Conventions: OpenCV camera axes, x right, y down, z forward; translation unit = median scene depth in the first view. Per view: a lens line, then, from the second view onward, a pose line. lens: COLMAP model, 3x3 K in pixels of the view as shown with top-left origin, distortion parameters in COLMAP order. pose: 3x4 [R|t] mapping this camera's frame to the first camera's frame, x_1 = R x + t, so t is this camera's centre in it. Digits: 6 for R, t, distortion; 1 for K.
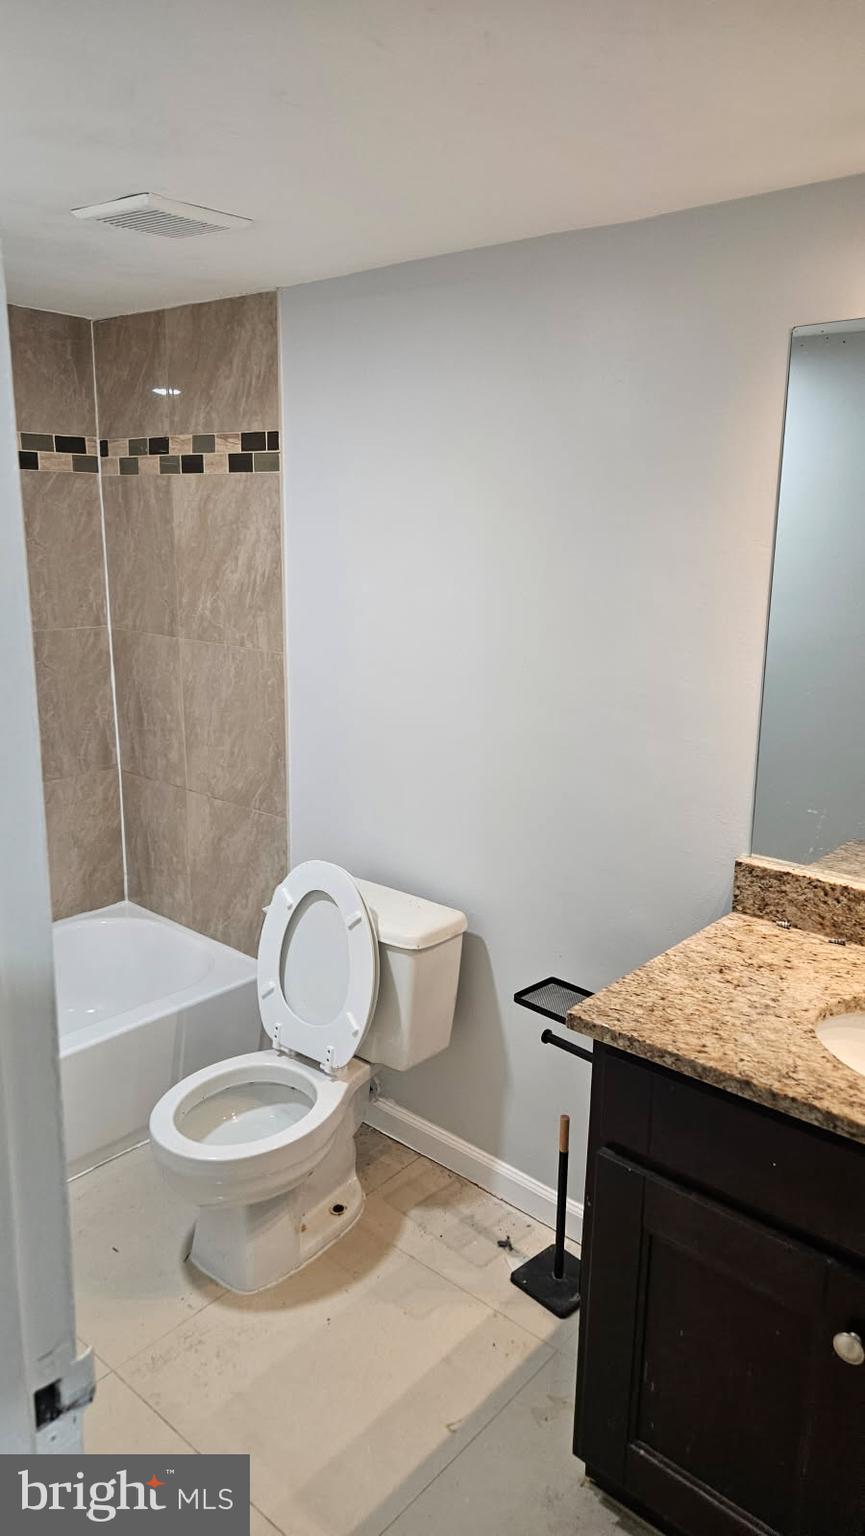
lens RADIAL K [[1031.2, 0, 423.8], [0, 1031.2, 761.3], [0, 0, 1]] dist [0.065925, -0.024999]
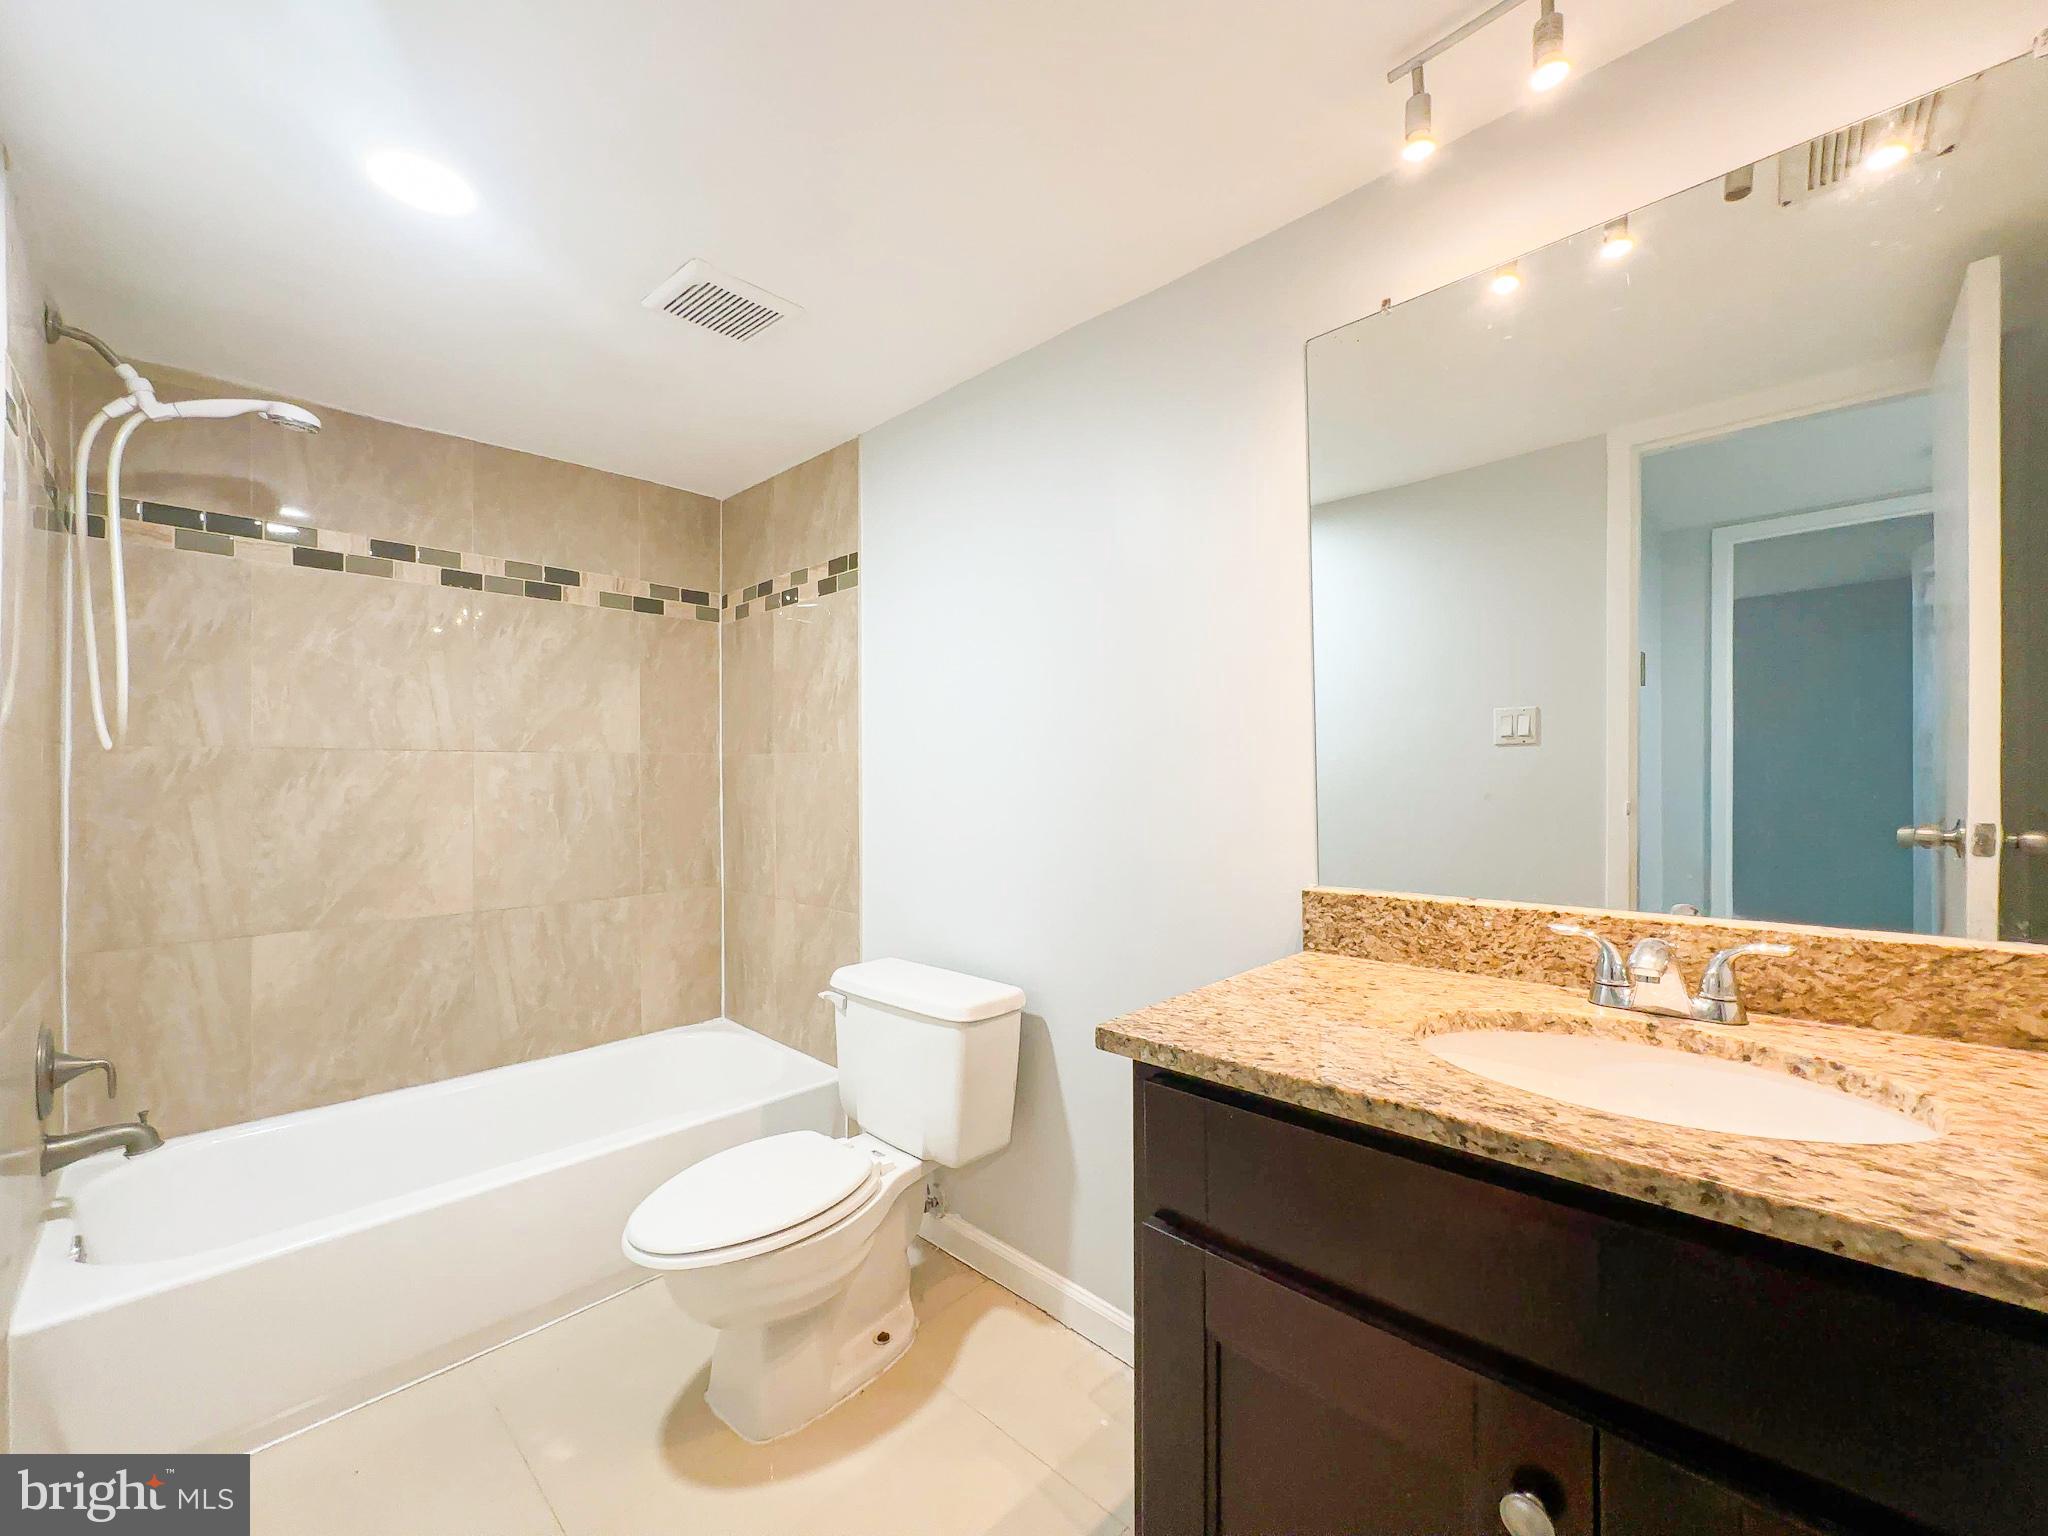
lens RADIAL K [[815.4, 0, 1024.0], [0, 815.4, 777.3], [0, 0, 1]] dist [0.000767, 0.002058]
pose [[0.999127, -0.017276, -0.038045, 0.068020], [0.007989, 0.972707, -0.231901, 0.123567], [0.041013, 0.231394, 0.971995, 0.216214]]
